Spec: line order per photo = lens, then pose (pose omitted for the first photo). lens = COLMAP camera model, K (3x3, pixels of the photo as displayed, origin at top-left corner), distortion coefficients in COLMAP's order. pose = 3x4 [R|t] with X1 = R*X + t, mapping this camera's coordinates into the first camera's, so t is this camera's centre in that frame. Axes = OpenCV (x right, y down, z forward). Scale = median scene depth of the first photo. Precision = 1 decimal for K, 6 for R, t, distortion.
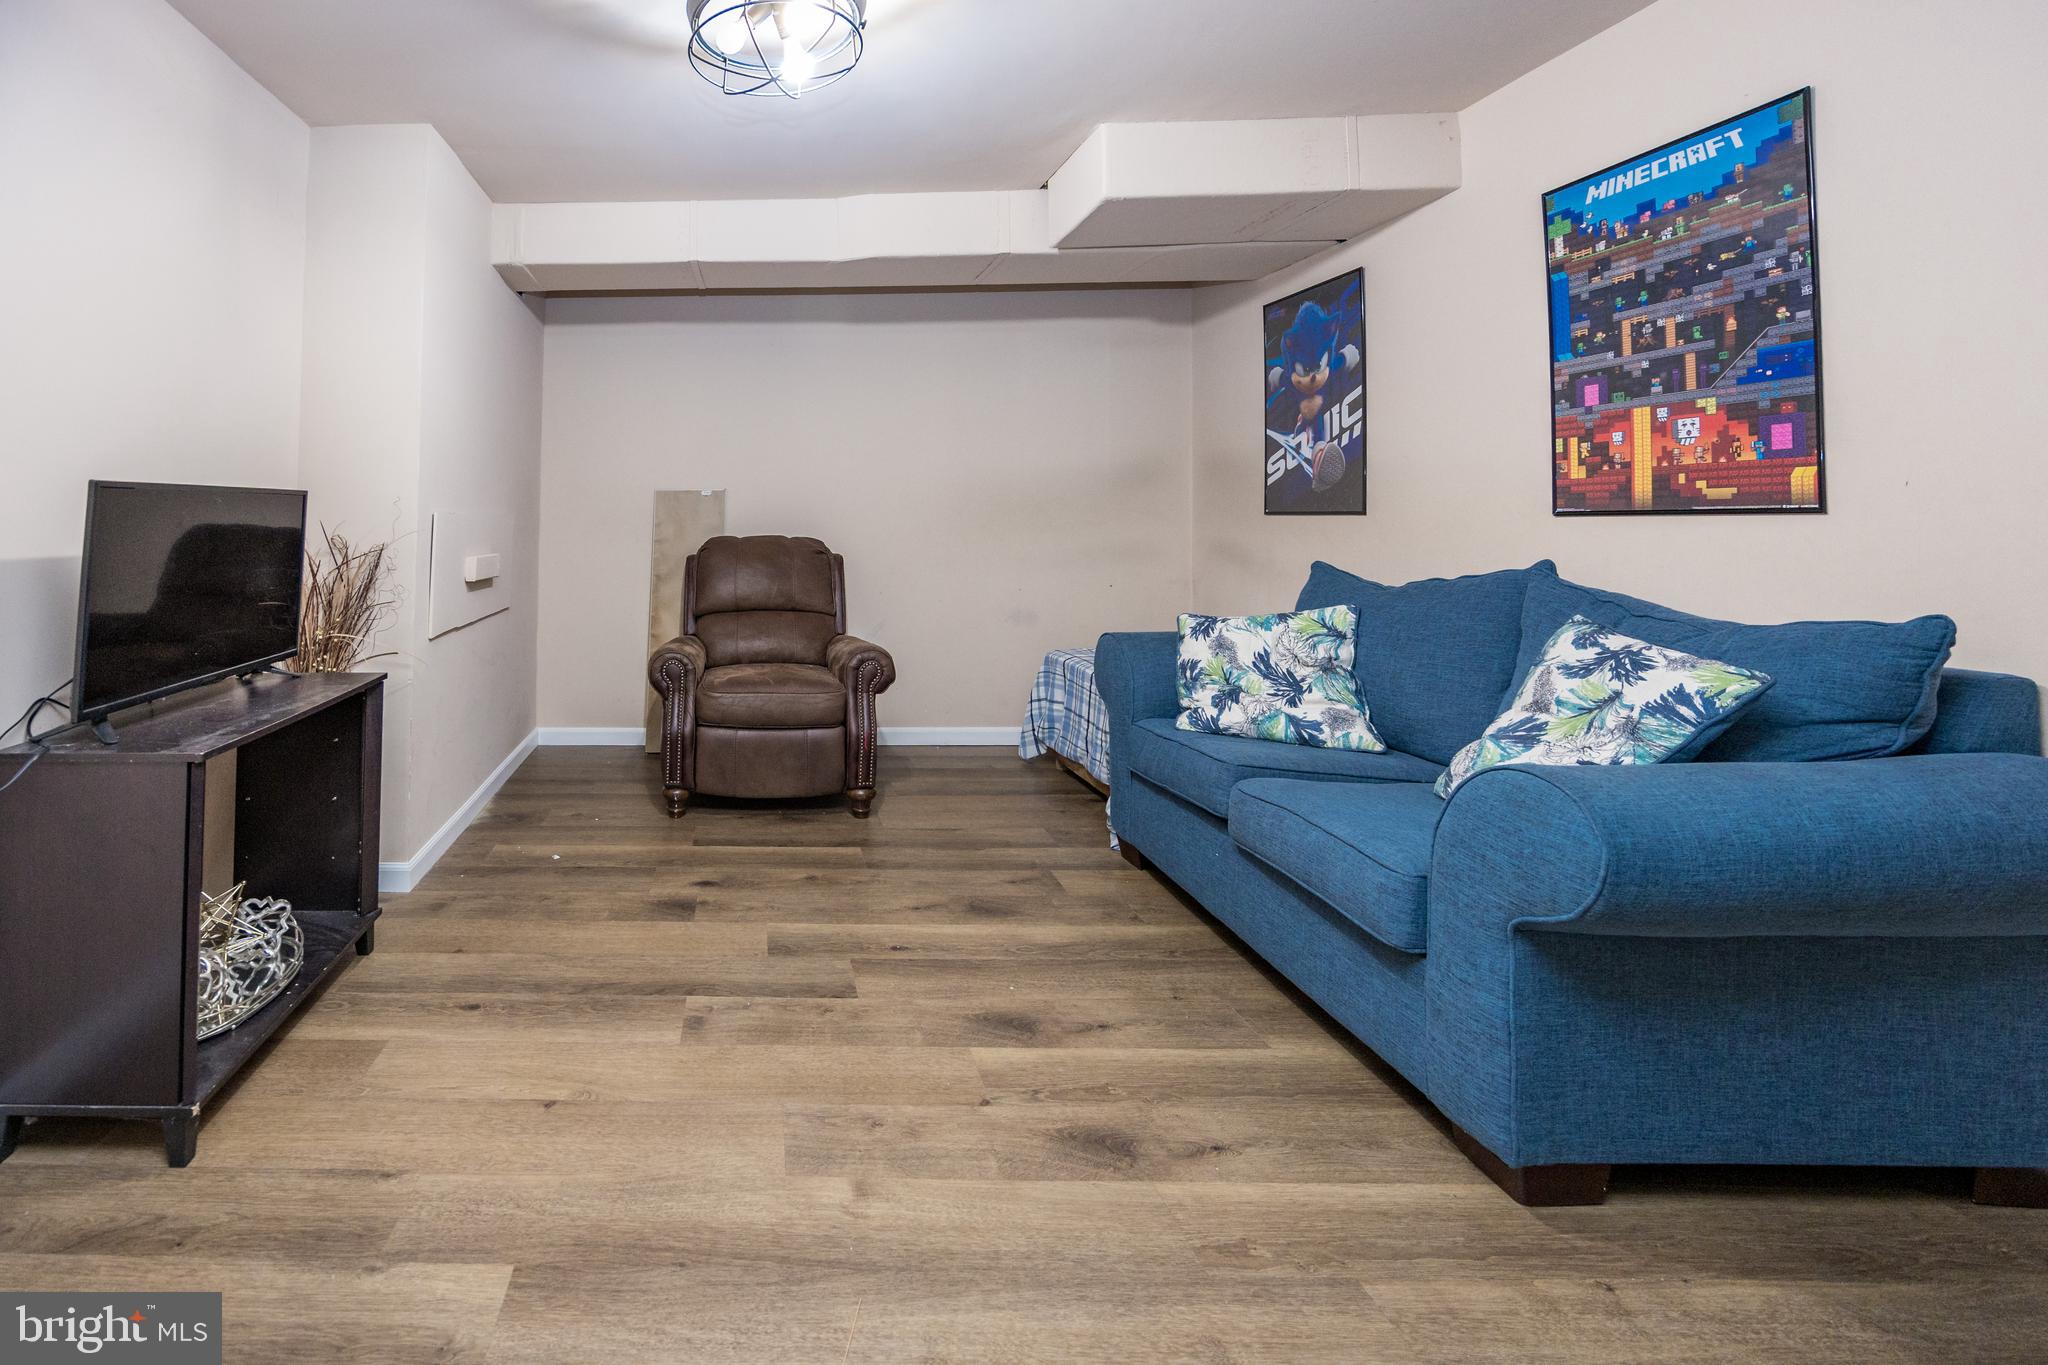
lens RADIAL K [[1075.8, 0, 1023.9], [0, 1075.8, 441.2], [0, 0, 1]] dist [0.003556, -0.000079]
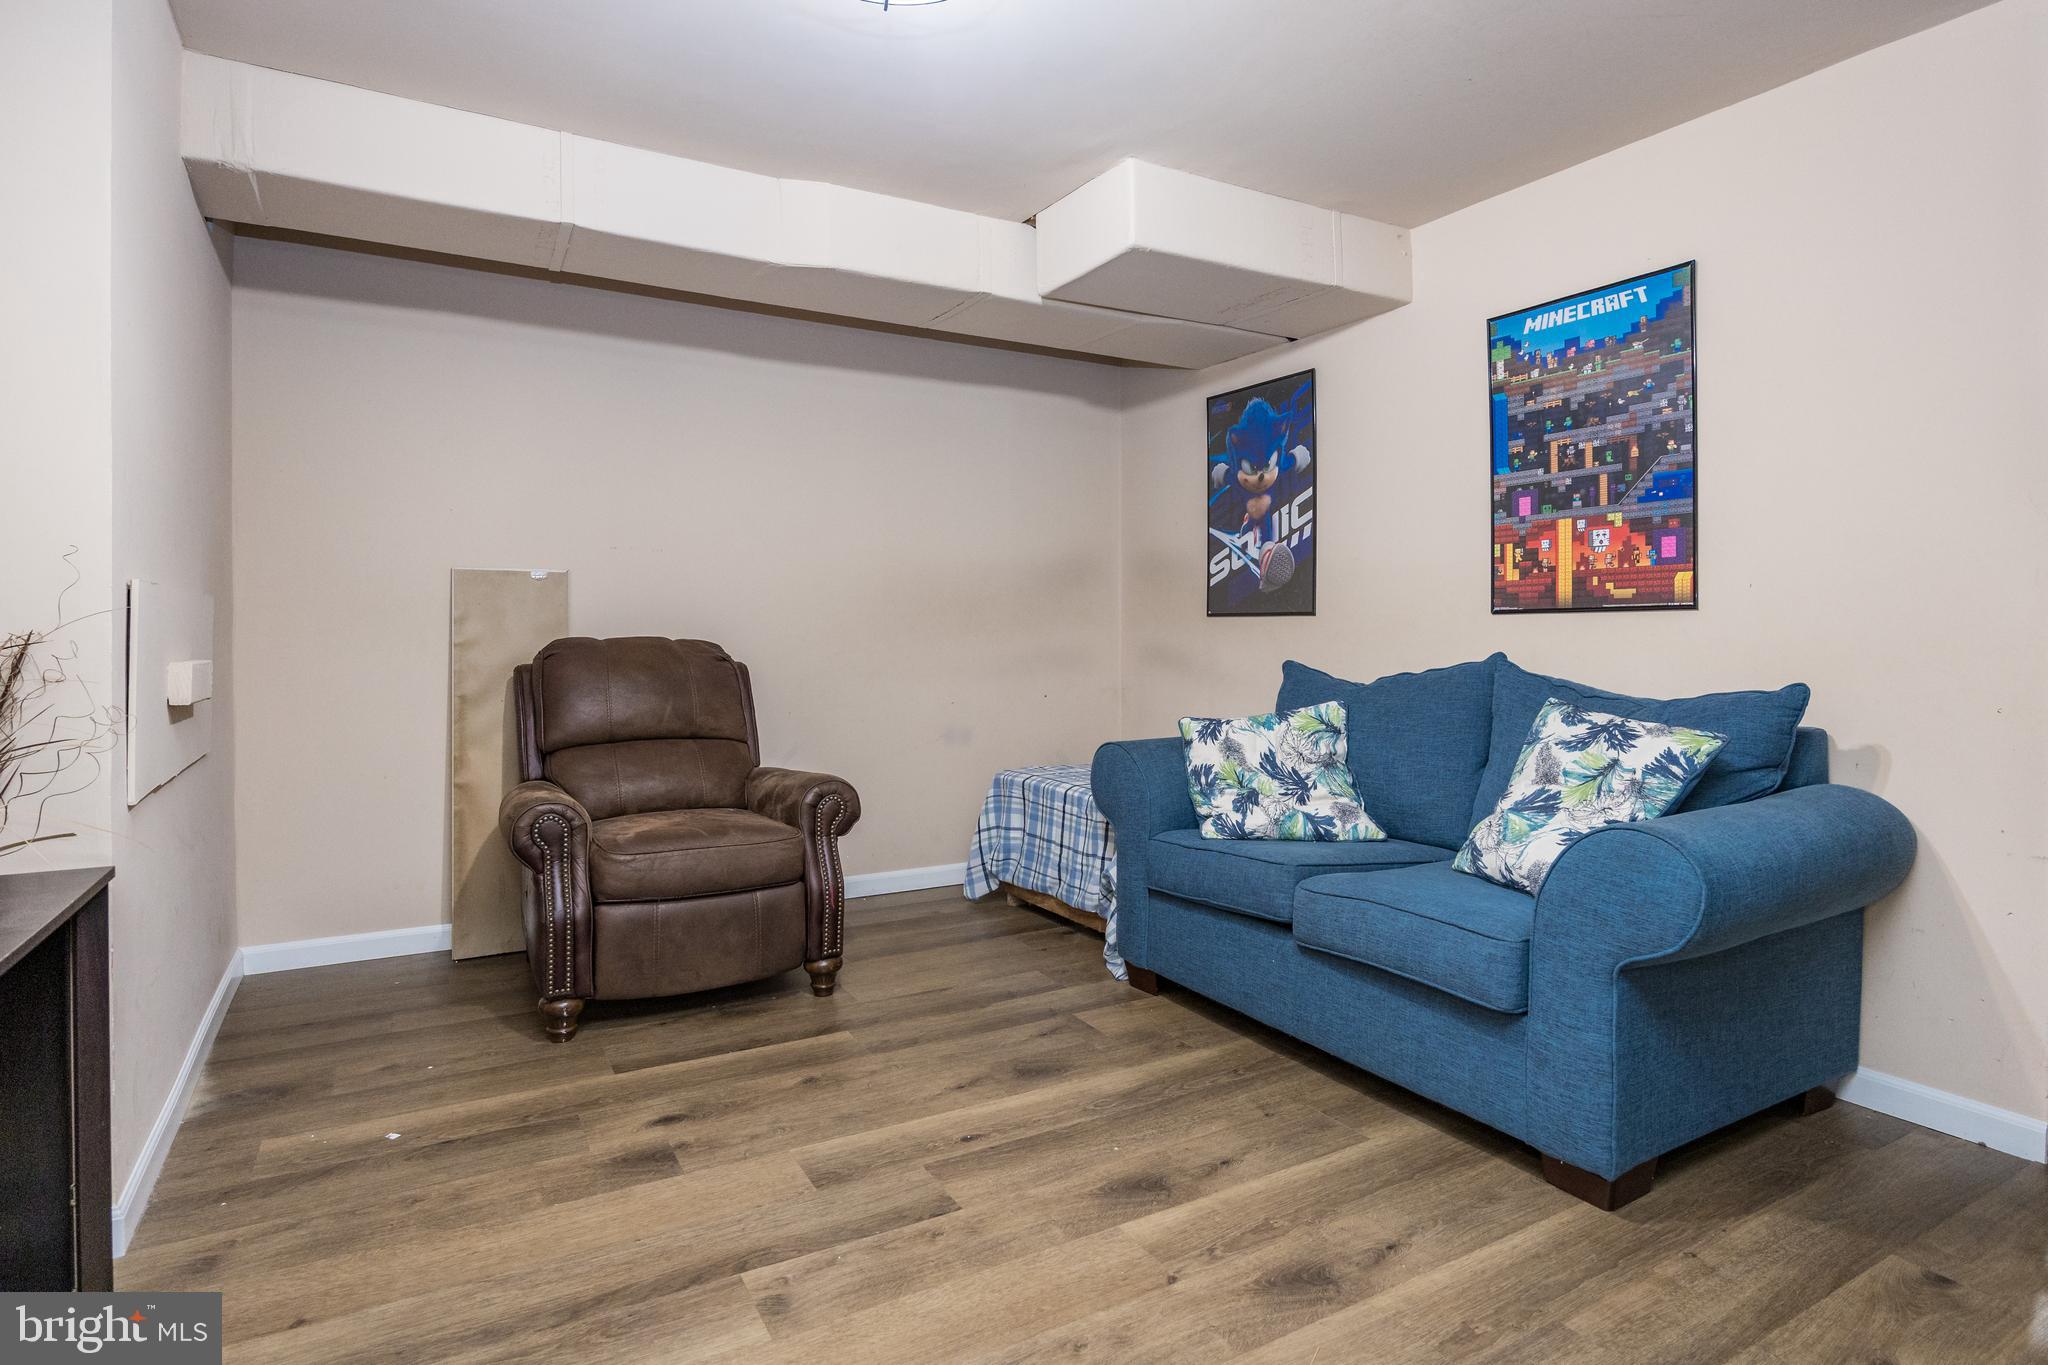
lens RADIAL K [[1081.7, 0, 1023.1], [0, 1081.7, 653.0], [0, 0, 1]] dist [-0.005262, 0.000480]
pose [[0.844347, 0.000416, 0.535796, -0.497006], [-0.028219, 0.998646, 0.043694, 0.072585], [-0.535053, -0.052013, 0.843216, 0.310886]]
